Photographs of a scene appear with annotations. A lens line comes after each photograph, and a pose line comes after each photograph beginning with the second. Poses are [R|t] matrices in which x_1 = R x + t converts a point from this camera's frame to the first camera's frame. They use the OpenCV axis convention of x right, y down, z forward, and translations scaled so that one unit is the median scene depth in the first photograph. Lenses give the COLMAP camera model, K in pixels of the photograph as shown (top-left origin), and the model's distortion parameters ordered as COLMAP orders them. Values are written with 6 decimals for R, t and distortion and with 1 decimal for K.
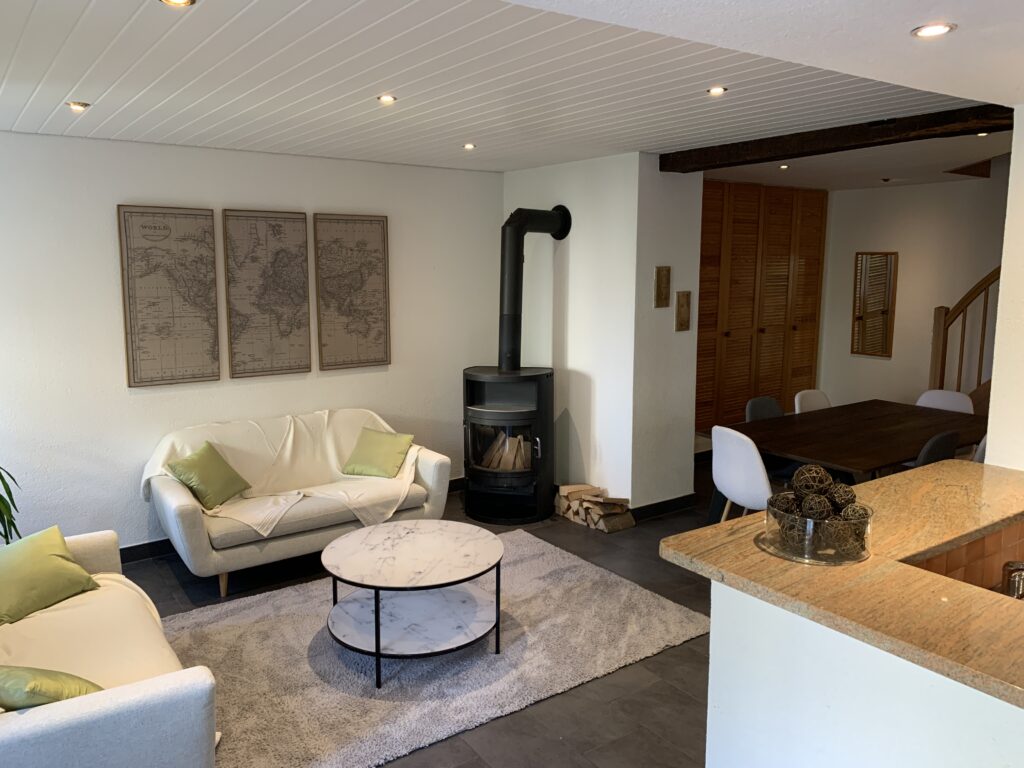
lens RADIAL K [[790.3, 0, 508.3], [0, 790.3, 384.6], [0, 0, 1]] dist [0.012117, 0.000716]
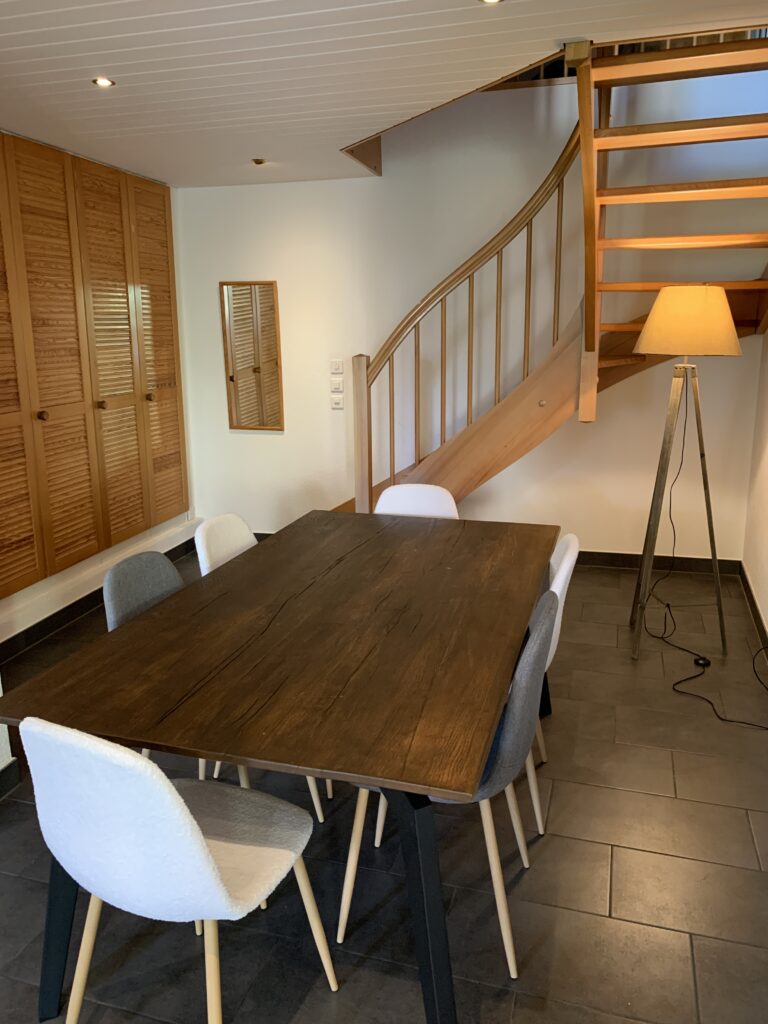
lens RADIAL K [[790.3, 0, 382.3], [0, 790.3, 512.2], [0, 0, 1]] dist [0.012117, 0.000716]
pose [[0.788102, -0.147278, 0.597665, 0.273802], [0.102470, 0.988797, 0.108541, -0.072707], [-0.606955, -0.024299, 0.794365, 0.908431]]
